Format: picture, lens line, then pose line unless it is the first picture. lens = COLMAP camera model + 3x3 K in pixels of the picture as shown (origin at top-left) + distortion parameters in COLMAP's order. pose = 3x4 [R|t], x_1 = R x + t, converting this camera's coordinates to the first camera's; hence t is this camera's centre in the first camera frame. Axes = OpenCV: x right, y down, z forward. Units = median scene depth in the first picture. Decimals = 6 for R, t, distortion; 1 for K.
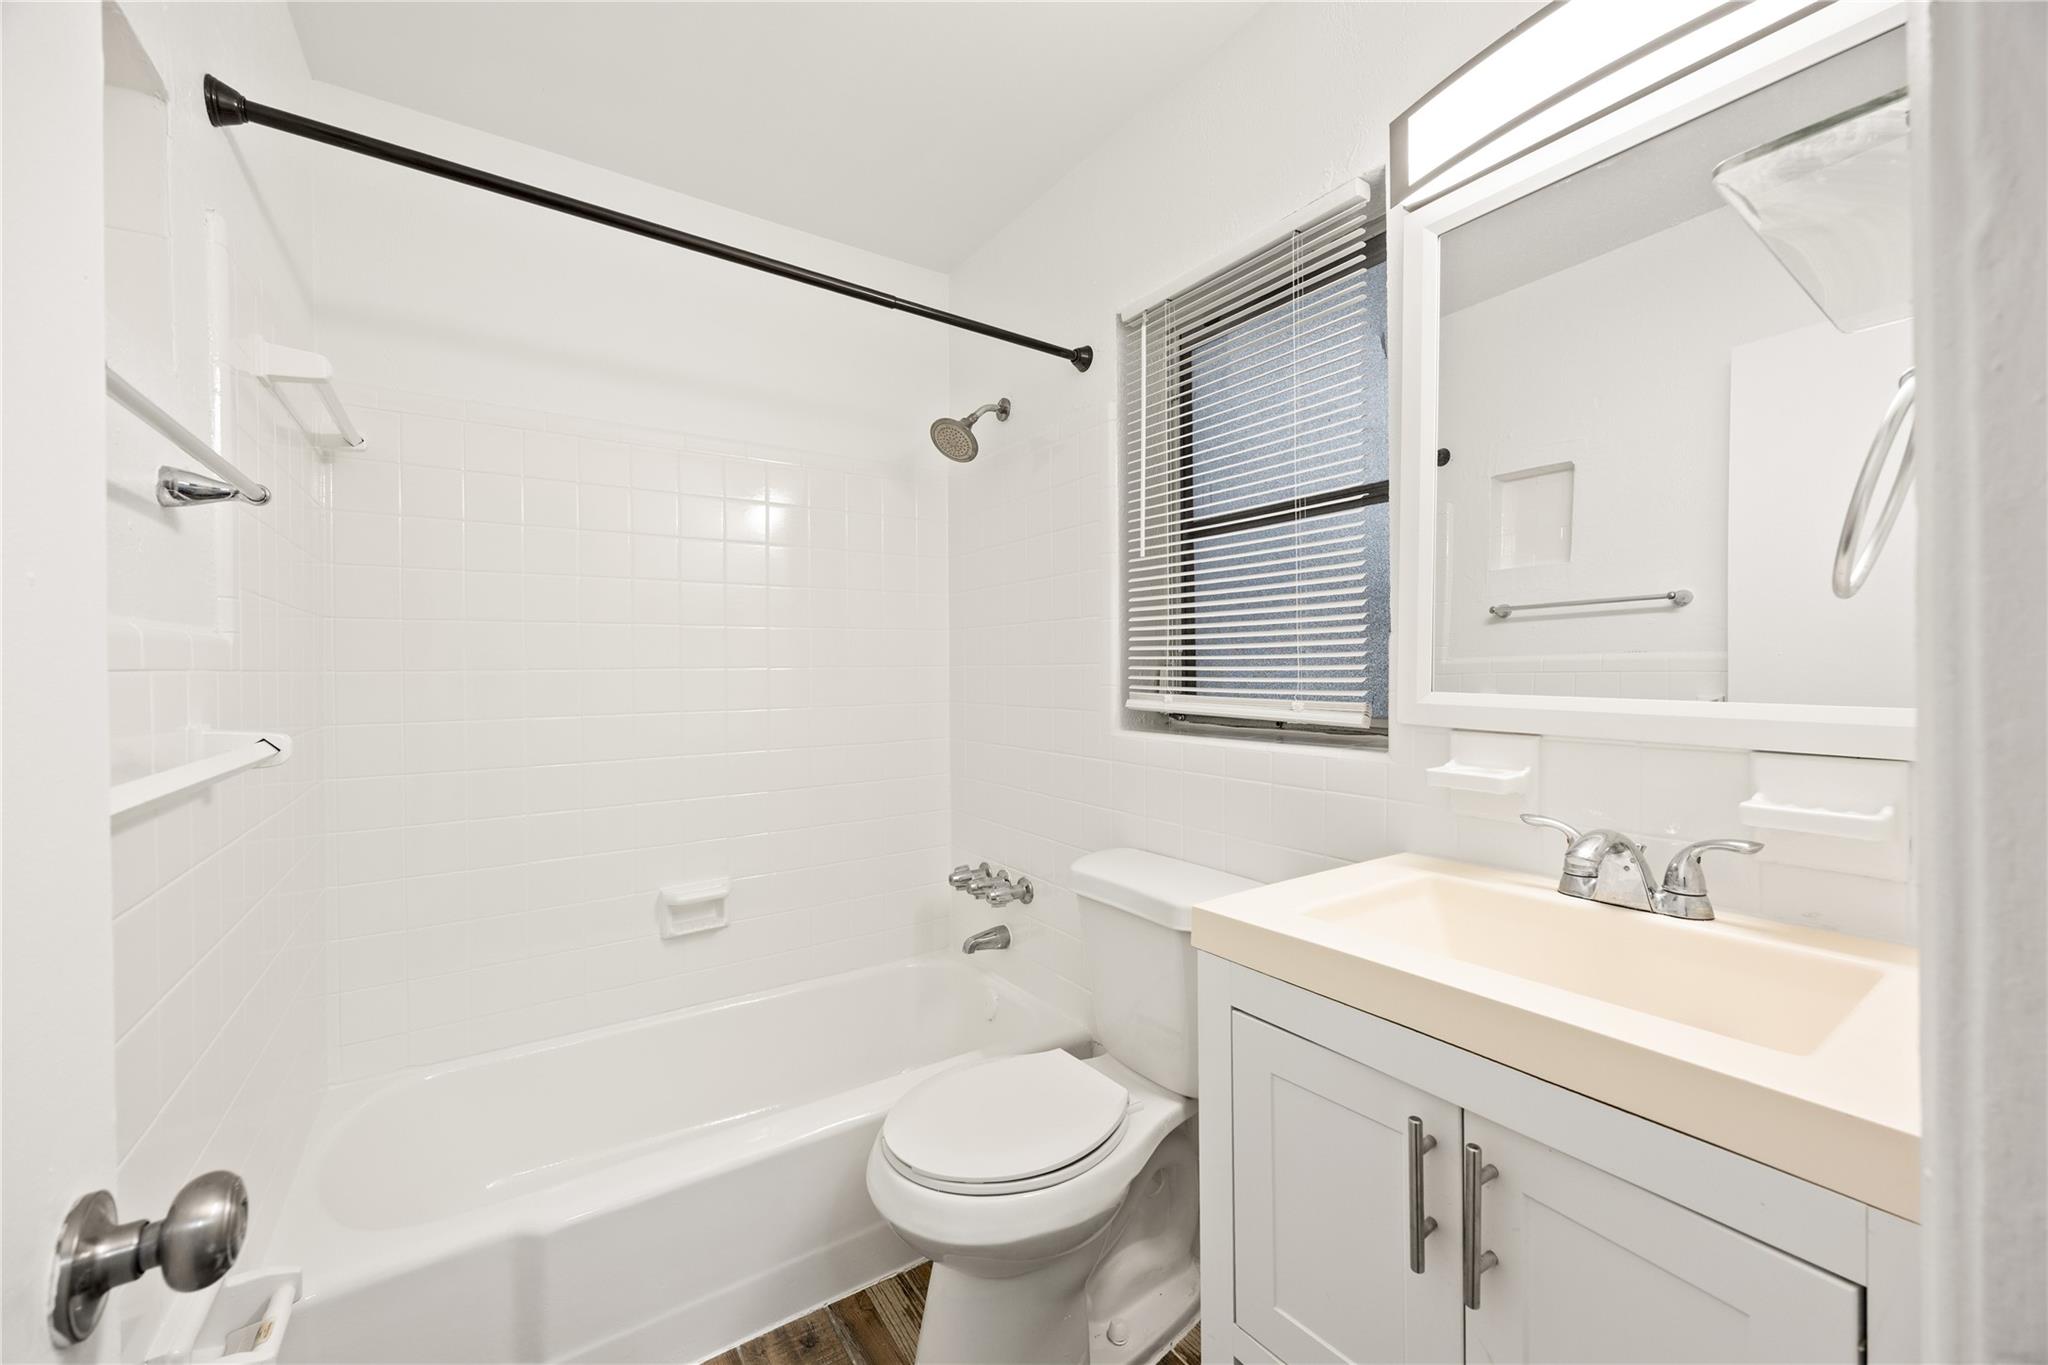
lens RADIAL K [[792.3, 0, 1013.1], [0, 792.3, 699.2], [0, 0, 1]] dist [-0.001548, -0.000131]
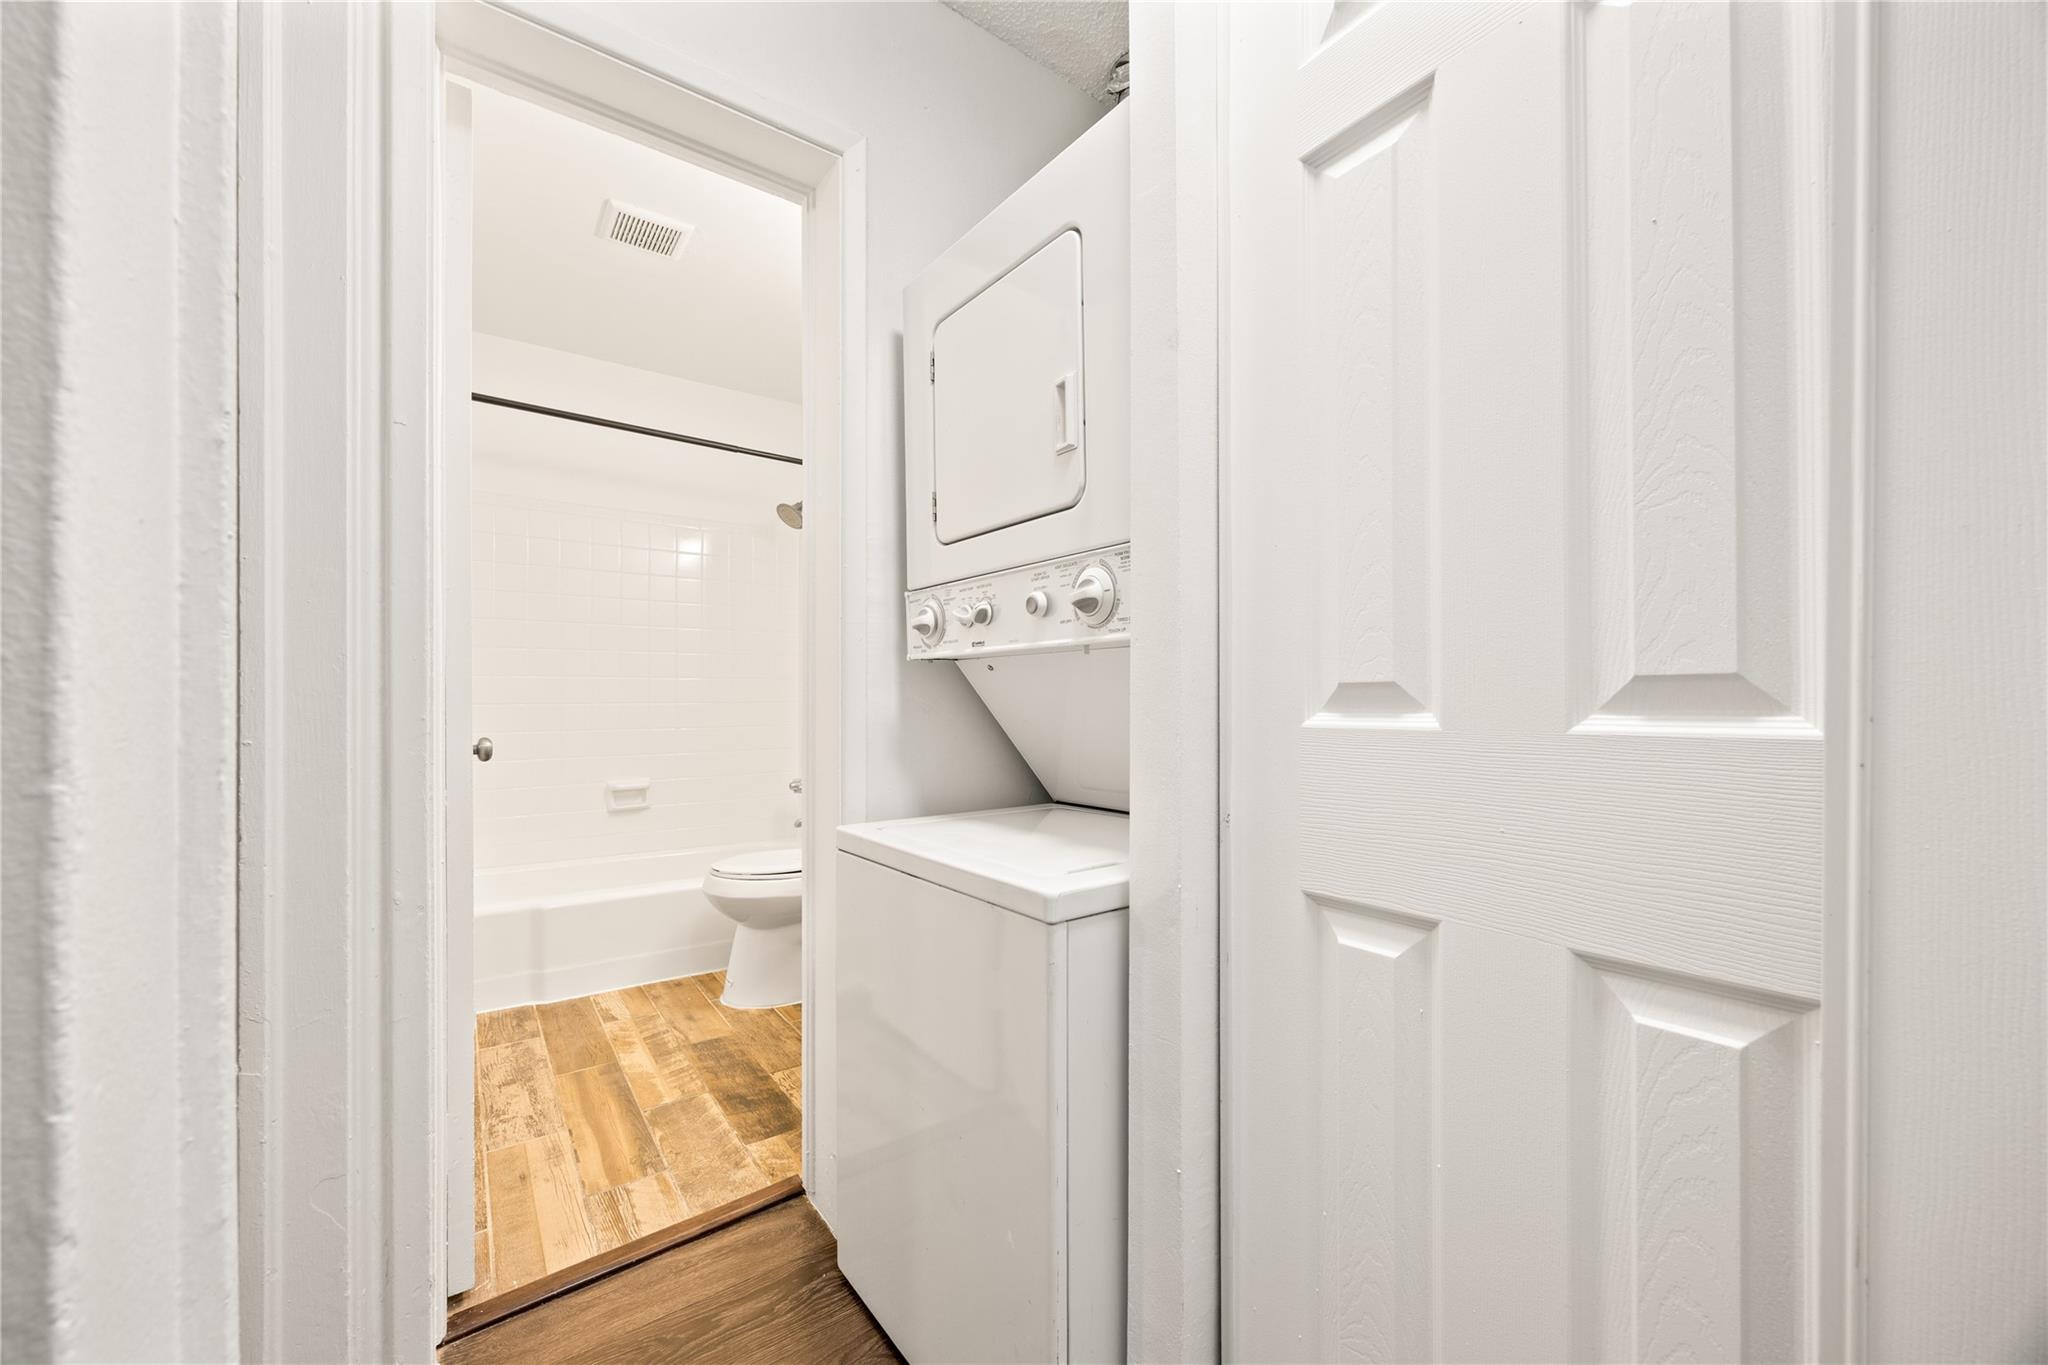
lens RADIAL K [[792.3, 0, 1013.1], [0, 792.3, 699.2], [0, 0, 1]] dist [-0.001548, -0.000131]
pose [[0.999339, 0.022884, 0.028246, 0.422148], [-0.022357, 0.999573, -0.018819, 0.101148], [-0.028665, 0.018176, 0.999424, -0.818024]]
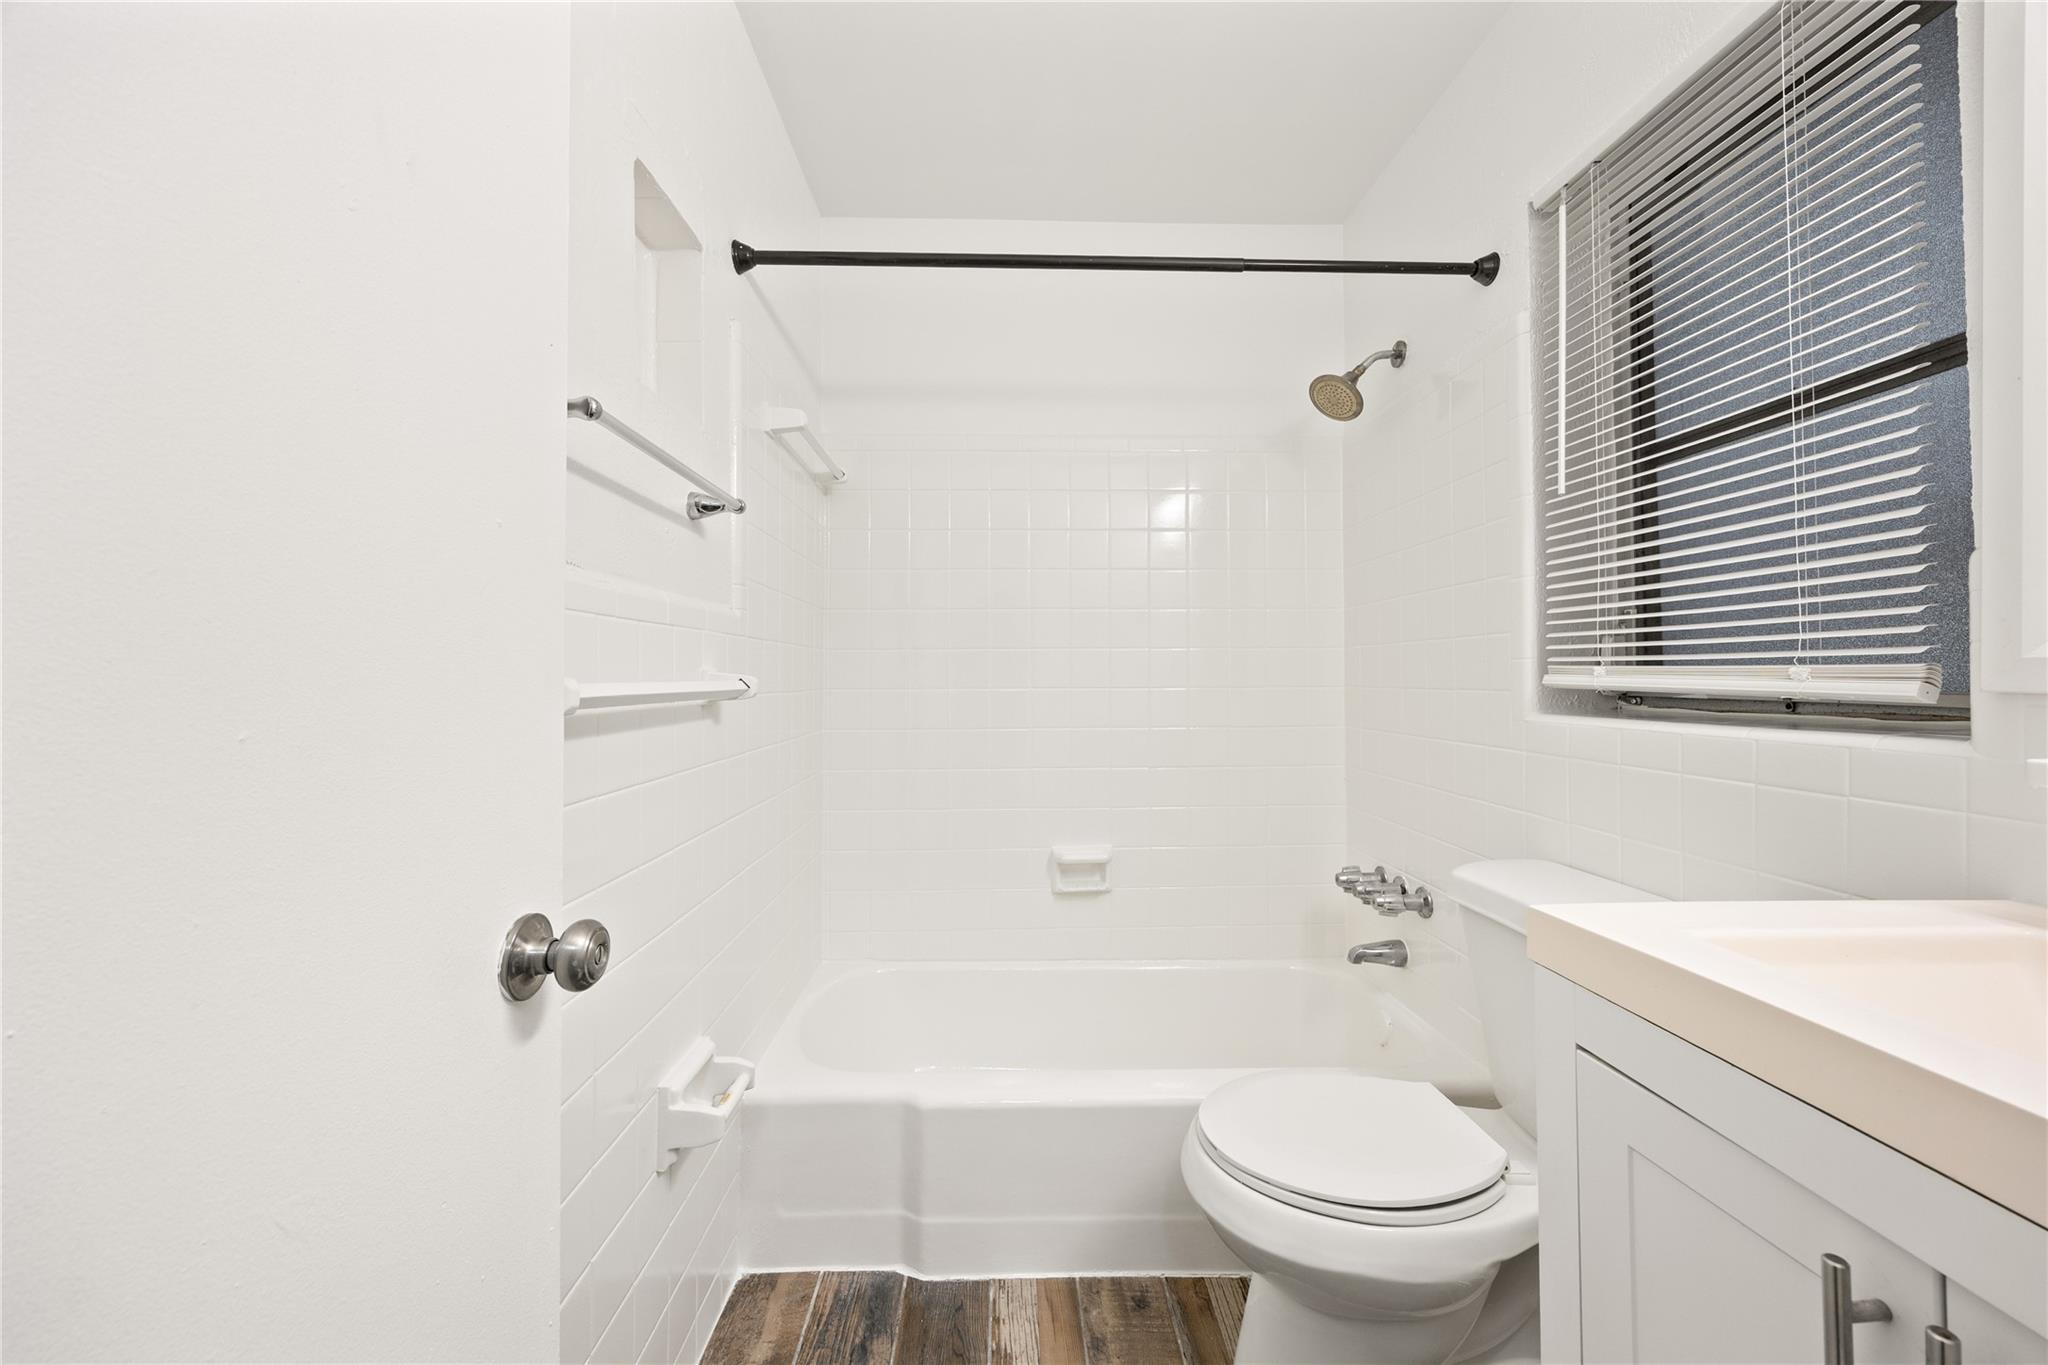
lens RADIAL K [[783.7, 0, 1016.3], [0, 783.7, 688.4], [0, 0, 1]] dist [-0.000843, -0.000111]
pose [[0.844008, 0.013936, -0.536149, 0.121841], [-0.026203, 0.999540, -0.015268, 0.041512], [0.535690, 0.026935, 0.843985, 0.043181]]
